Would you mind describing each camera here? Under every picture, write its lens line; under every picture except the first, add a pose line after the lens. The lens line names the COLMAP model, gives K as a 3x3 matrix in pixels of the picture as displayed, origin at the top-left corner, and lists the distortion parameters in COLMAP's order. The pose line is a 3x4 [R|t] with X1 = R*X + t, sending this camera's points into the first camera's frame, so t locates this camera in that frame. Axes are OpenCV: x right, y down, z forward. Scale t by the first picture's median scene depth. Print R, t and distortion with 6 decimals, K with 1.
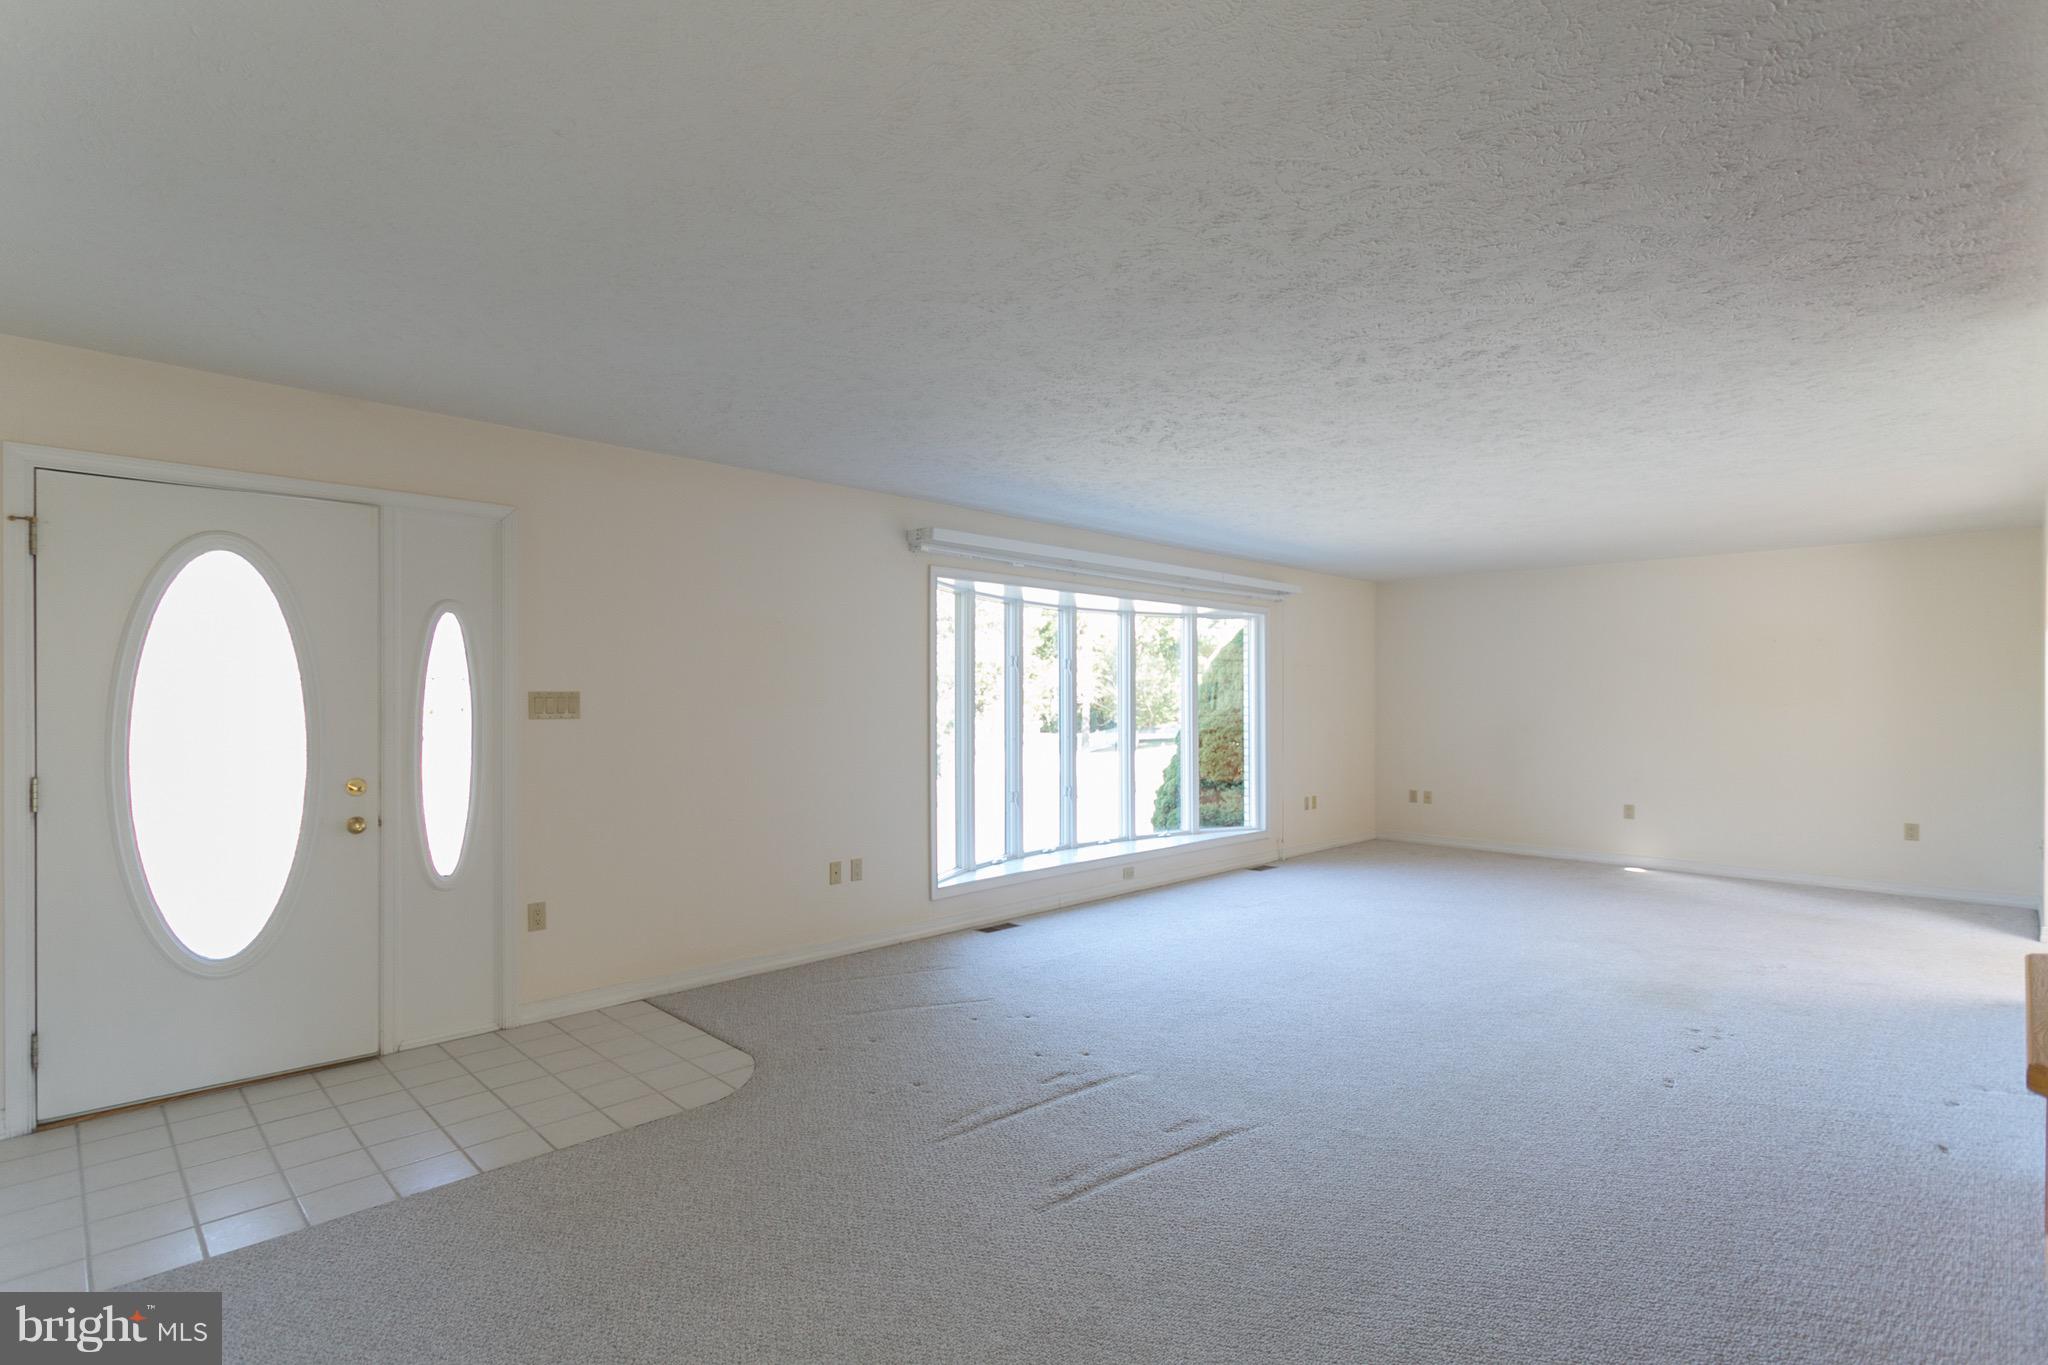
lens RADIAL K [[1012.8, 0, 1019.8], [0, 1012.8, 688.6], [0, 0, 1]] dist [0.000785, 0.003297]
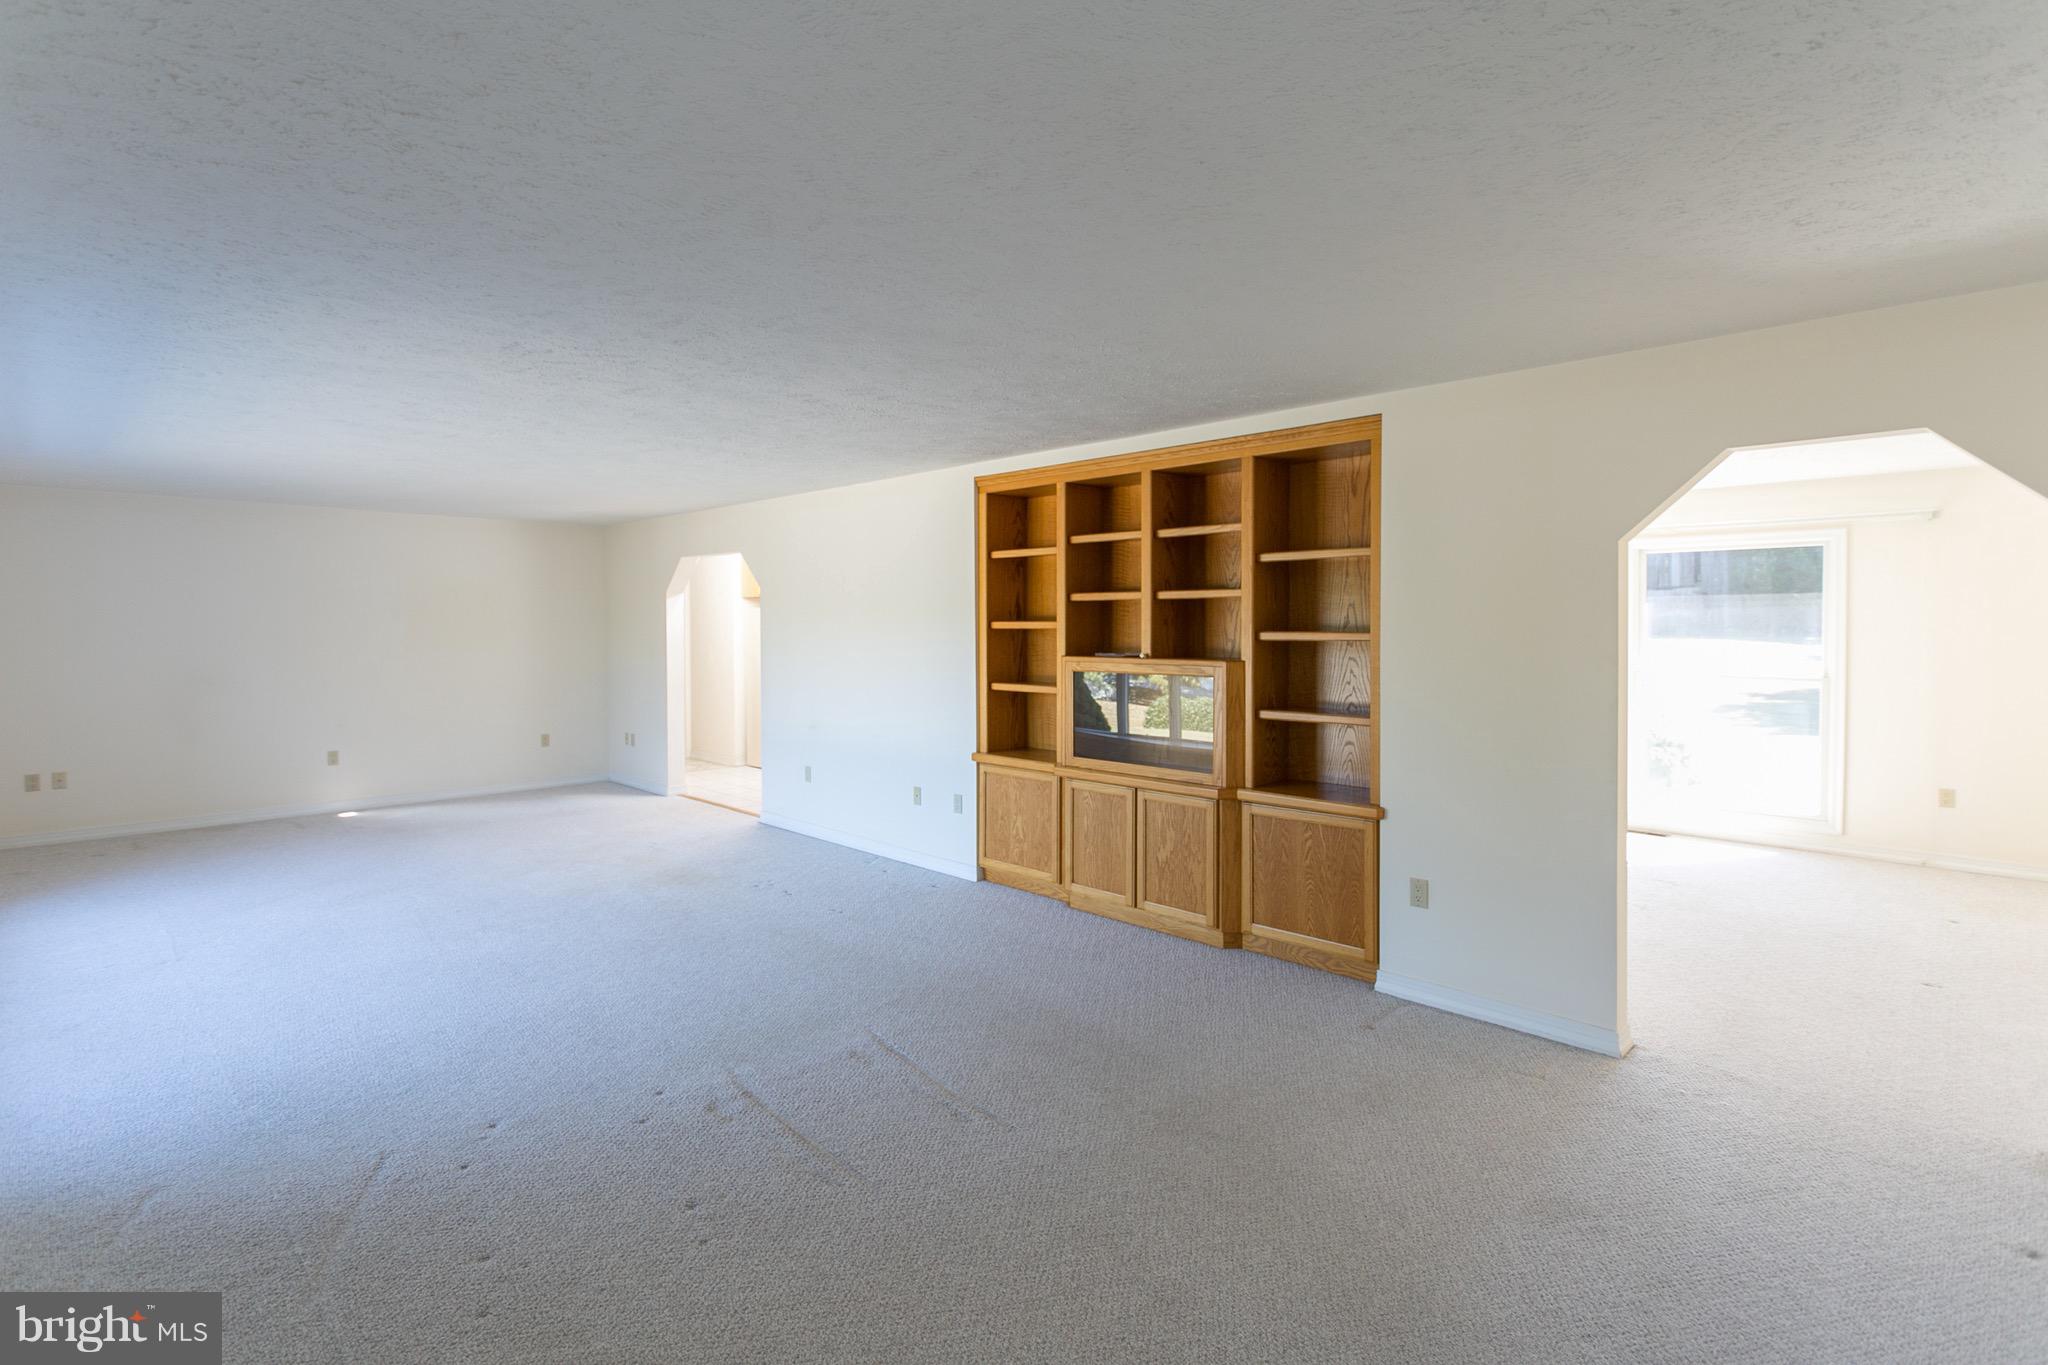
lens RADIAL K [[1012.8, 0, 1020.2], [0, 1012.8, 674.8], [0, 0, 1]] dist [0.000785, 0.003297]
pose [[-0.032012, -0.050438, 0.998214, -0.631583], [-0.008485, 0.998704, 0.050191, -0.019929], [-0.999451, -0.006863, -0.032398, 0.617851]]
